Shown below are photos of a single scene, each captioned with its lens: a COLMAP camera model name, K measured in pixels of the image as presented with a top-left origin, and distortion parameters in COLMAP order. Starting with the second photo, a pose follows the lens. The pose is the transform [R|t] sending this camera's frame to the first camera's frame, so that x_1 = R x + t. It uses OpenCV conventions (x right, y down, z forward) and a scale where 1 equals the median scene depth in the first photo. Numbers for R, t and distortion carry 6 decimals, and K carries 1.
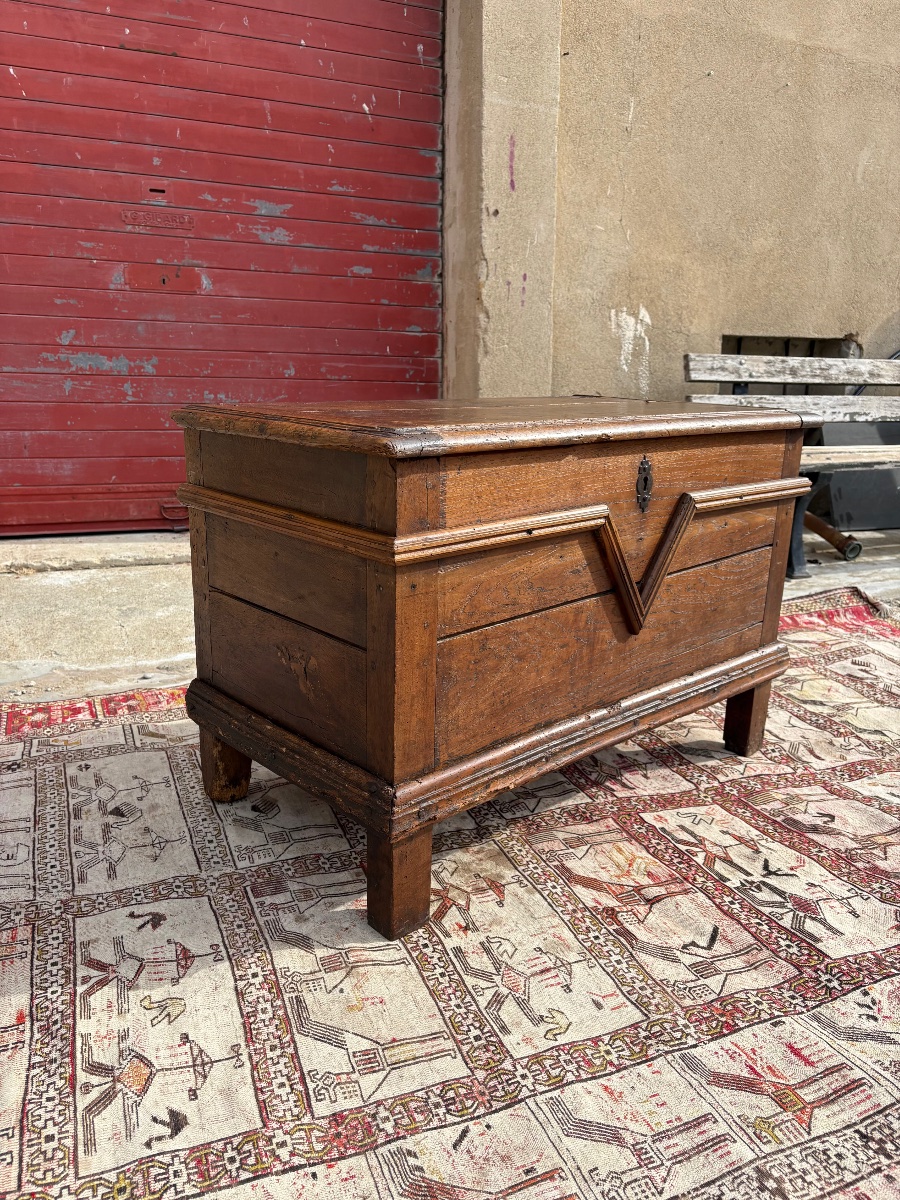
lens RADIAL K [[915.2, 0, 457.1], [0, 915.2, 605.1], [0, 0, 1]] dist [0.021657, -0.005379]
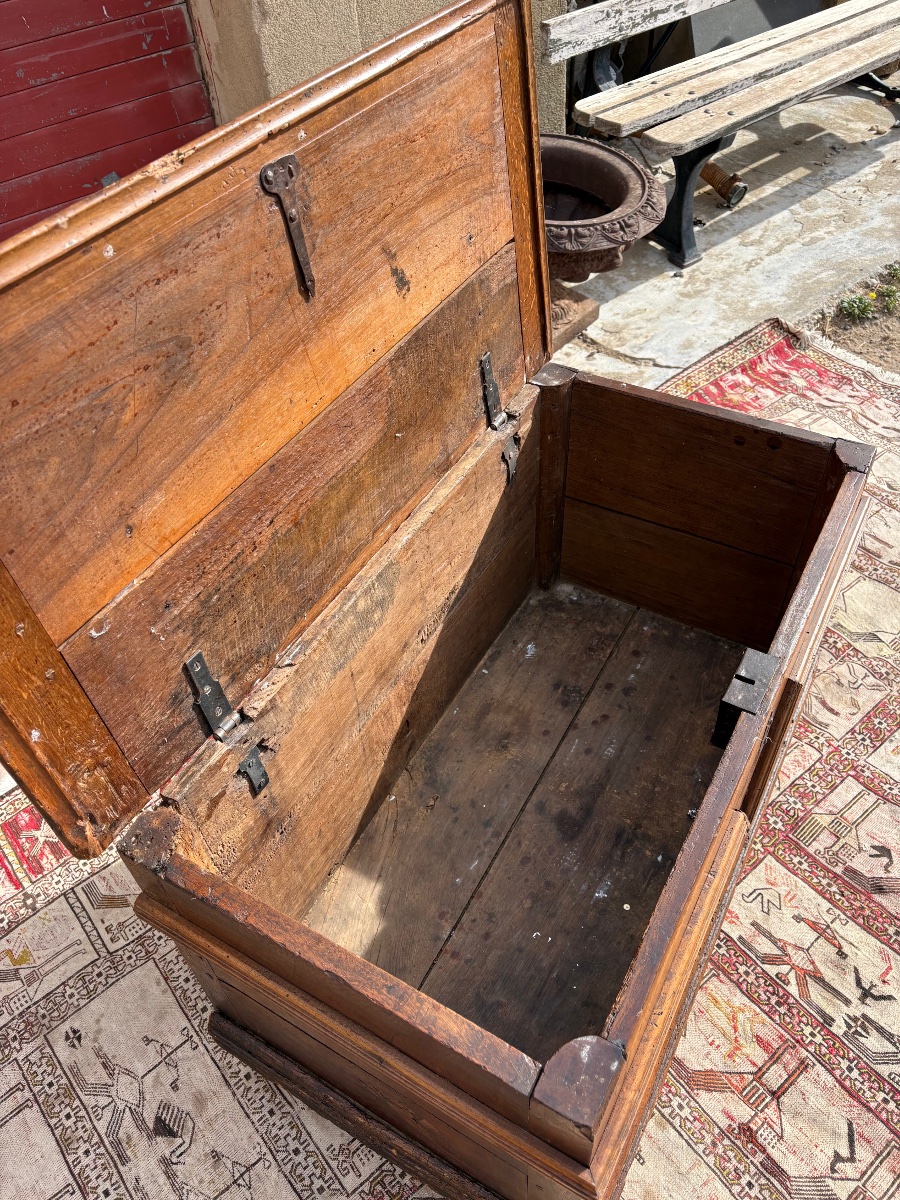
lens RADIAL K [[905.6, 0, 446.3], [0, 905.6, 595.8], [0, 0, 1]] dist [0.057867, -0.070682]
pose [[0.954521, -0.258881, 0.147887, -0.127326], [0.142925, 0.832634, 0.535064, -0.663050], [-0.261654, -0.489593, 0.831767, 0.509213]]
